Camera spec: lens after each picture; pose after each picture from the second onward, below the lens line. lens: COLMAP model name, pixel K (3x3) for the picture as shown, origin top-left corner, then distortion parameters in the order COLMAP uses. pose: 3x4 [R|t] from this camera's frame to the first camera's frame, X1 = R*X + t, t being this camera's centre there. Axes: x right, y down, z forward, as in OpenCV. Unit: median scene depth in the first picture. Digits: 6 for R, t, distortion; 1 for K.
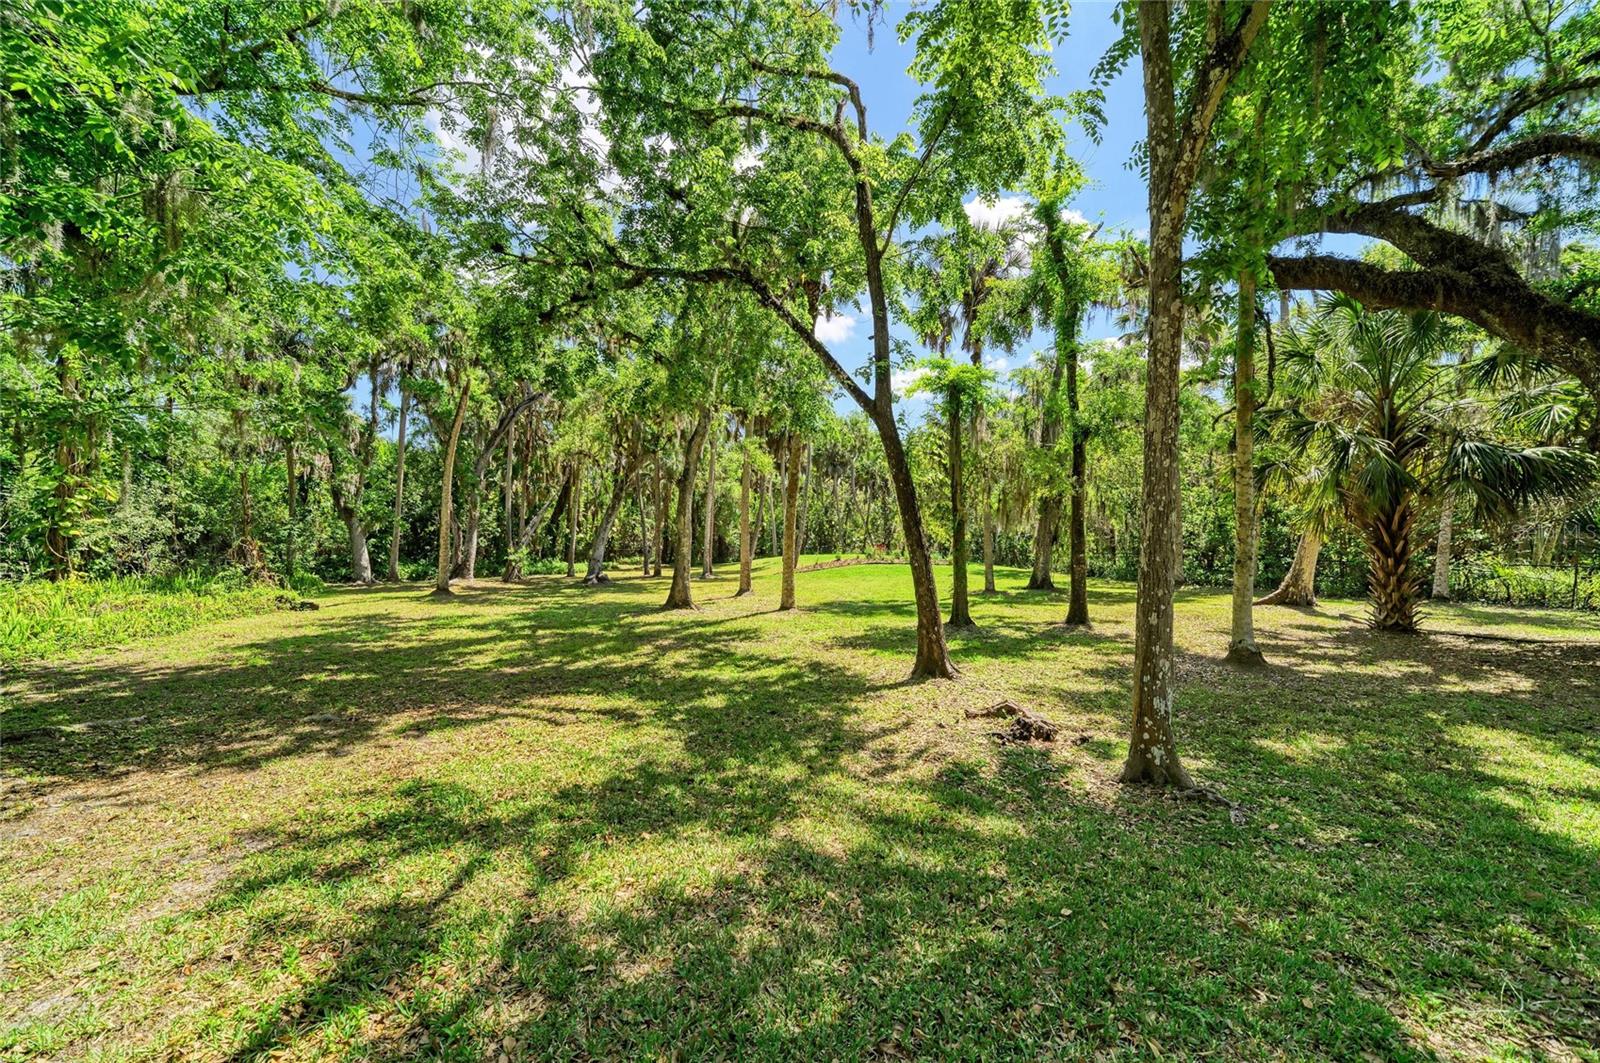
lens RADIAL K [[645.4, 0, 806.2], [0, 645.4, 534.0], [0, 0, 1]] dist [-0.002922, -0.000482]
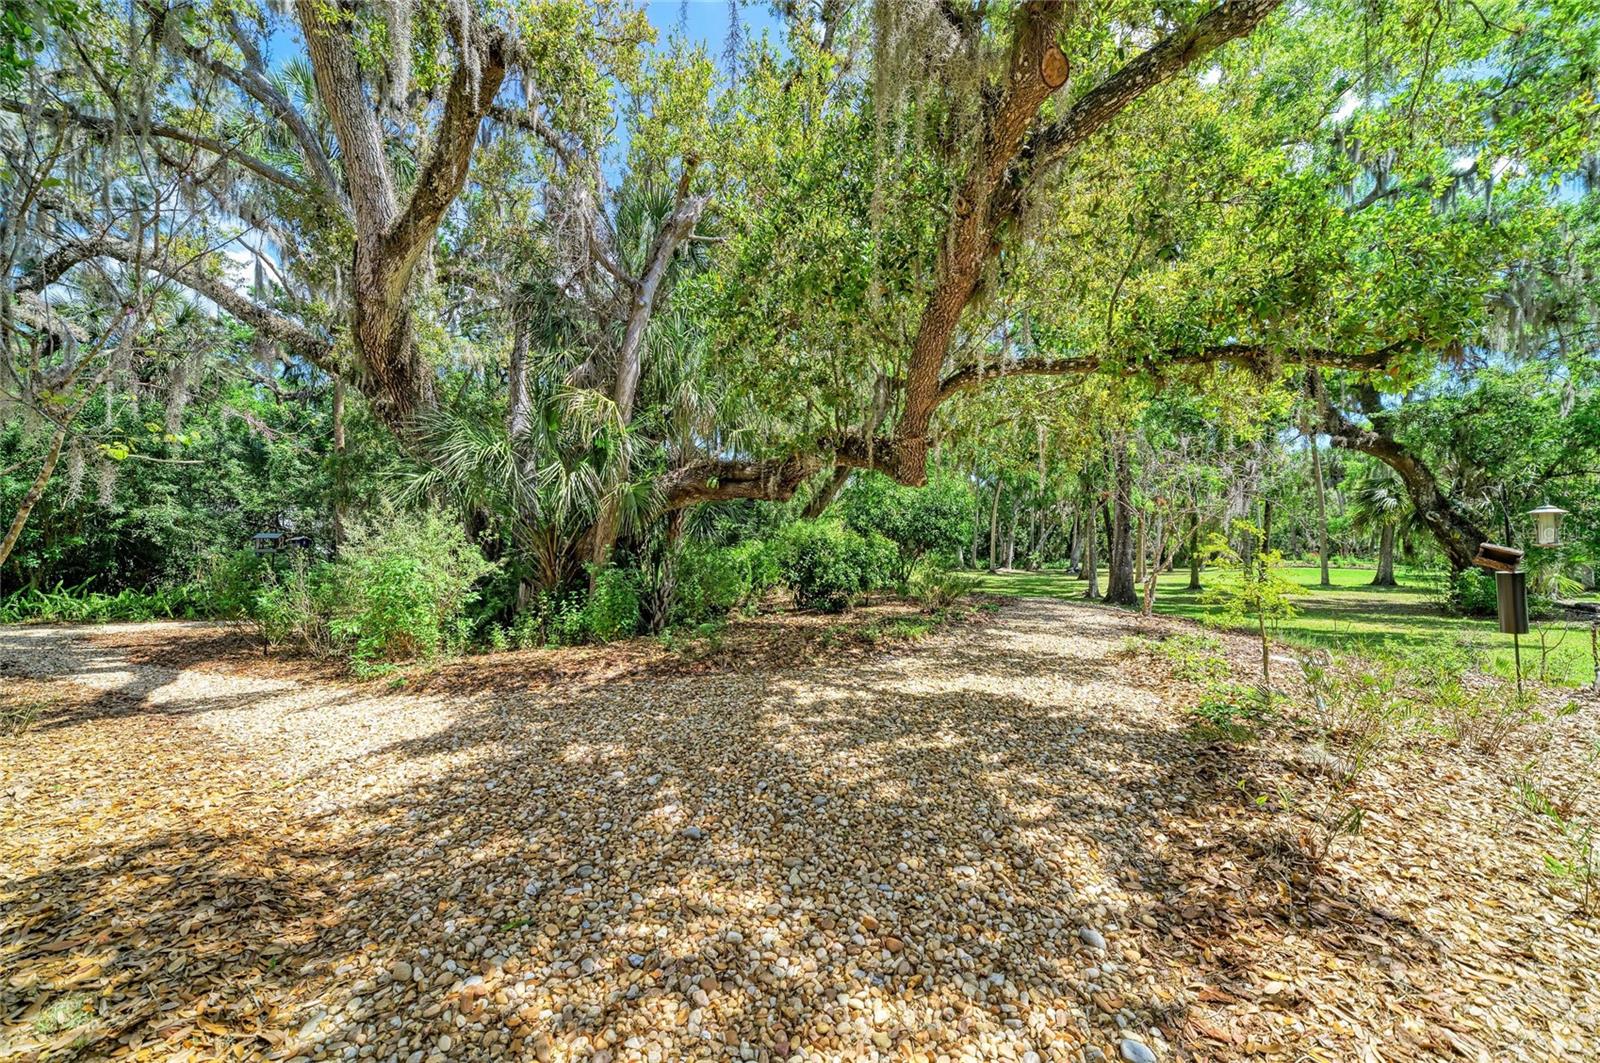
lens RADIAL K [[645.4, 0, 804.3], [0, 645.4, 543.5], [0, 0, 1]] dist [-0.002922, -0.000482]
pose [[0.668085, -0.001689, -0.744083, 0.484080], [0.006202, 0.999975, 0.003299, -0.012506], [0.744059, -0.006819, 0.668079, -0.704052]]
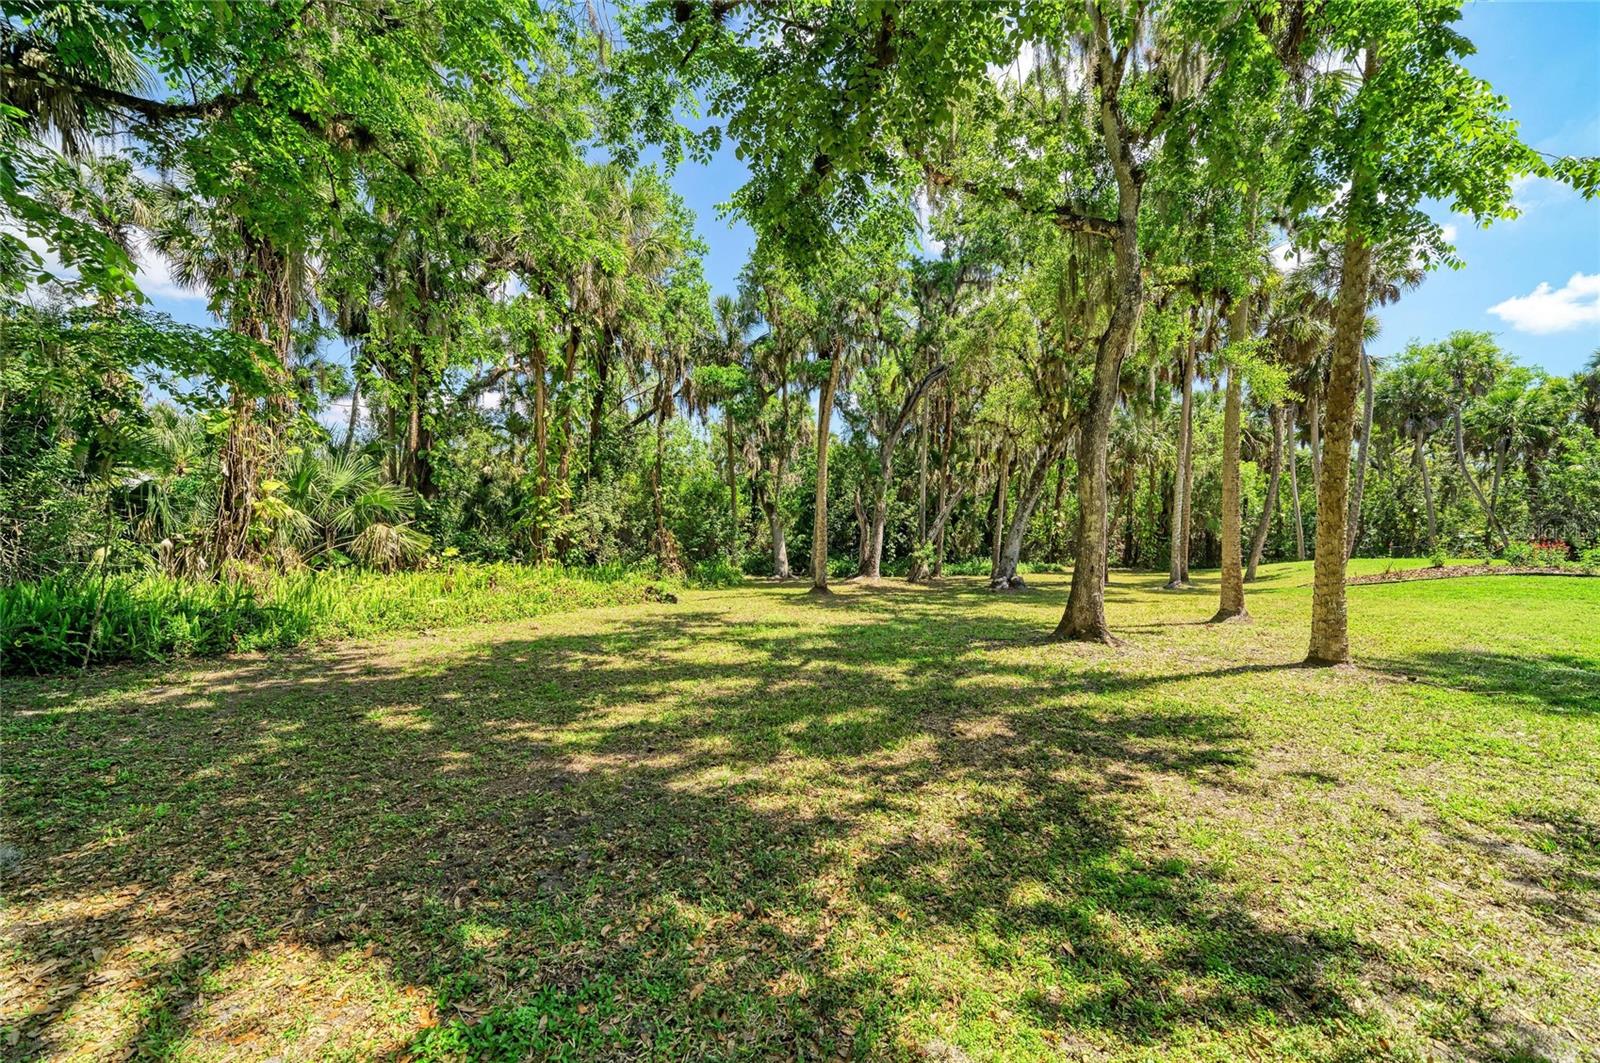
lens RADIAL K [[645.4, 0, 801.9], [0, 645.4, 538.9], [0, 0, 1]] dist [-0.002922, -0.000482]
pose [[0.758792, -0.004056, -0.651320, -0.008610], [0.005542, 0.999985, 0.000230, 0.015654], [0.651309, -0.003784, 0.758803, 0.253362]]
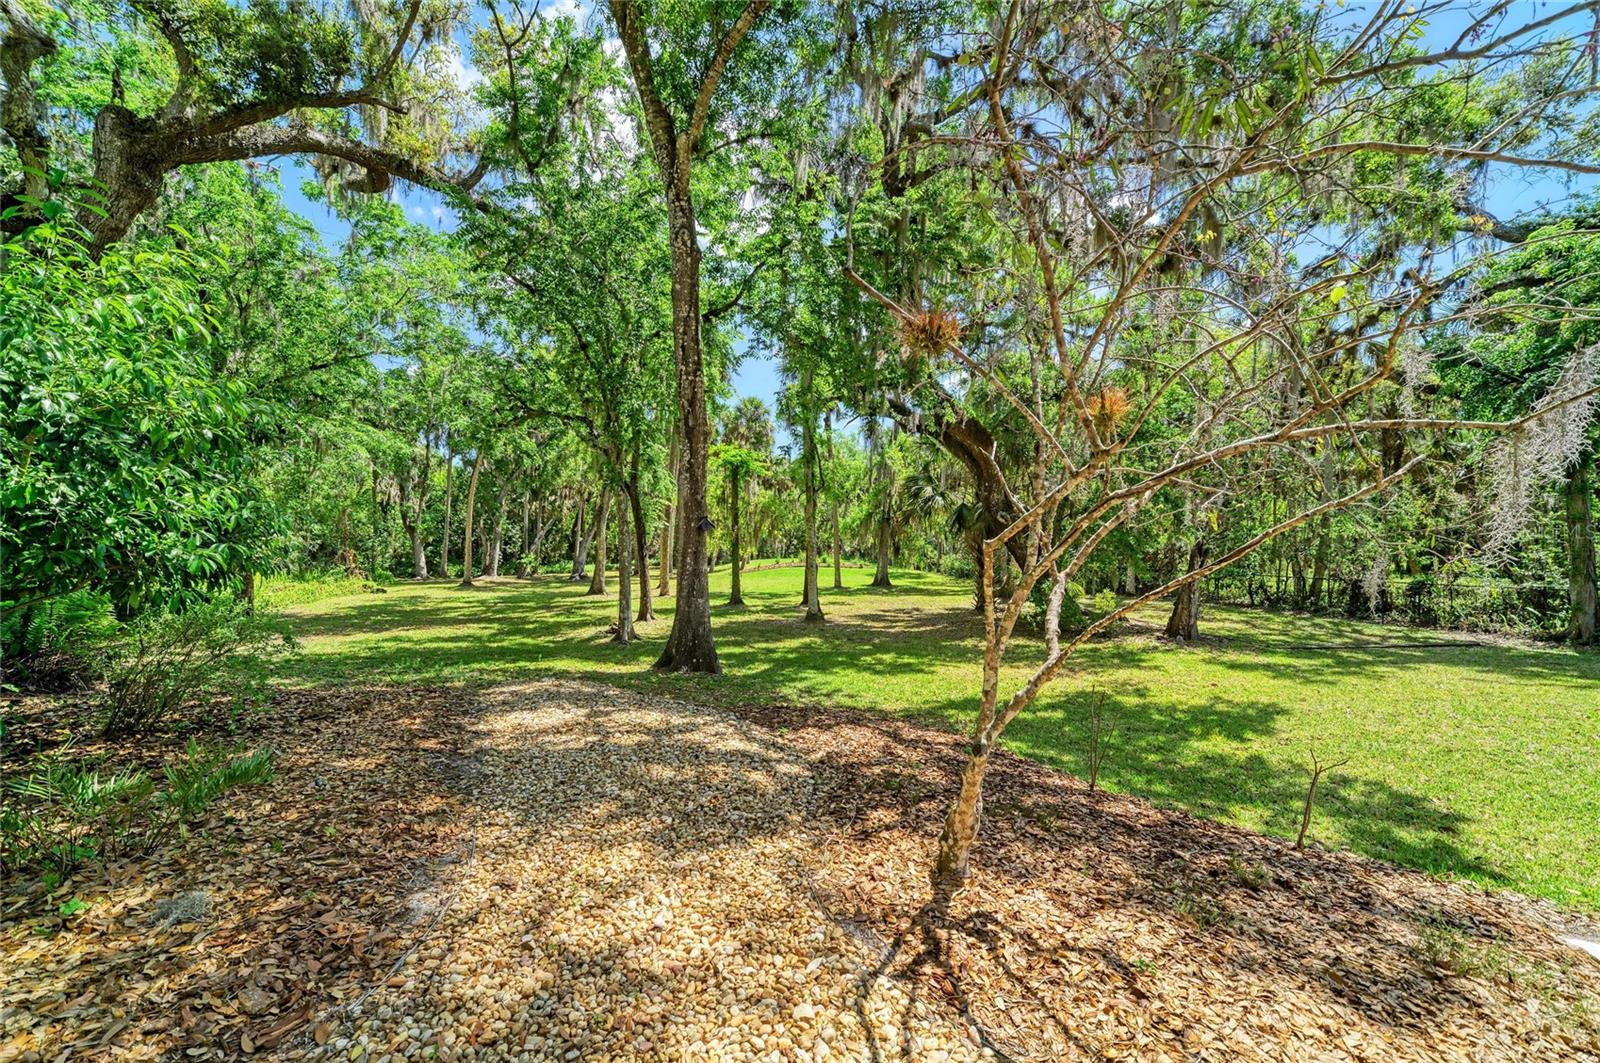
lens RADIAL K [[645.4, 0, 801.8], [0, 645.4, 534.1], [0, 0, 1]] dist [-0.002922, -0.000482]
pose [[0.995258, 0.000200, -0.097269, 0.287073], [-0.000410, 0.999998, -0.002131, -0.018932], [0.097268, 0.002161, 0.995256, -0.335903]]
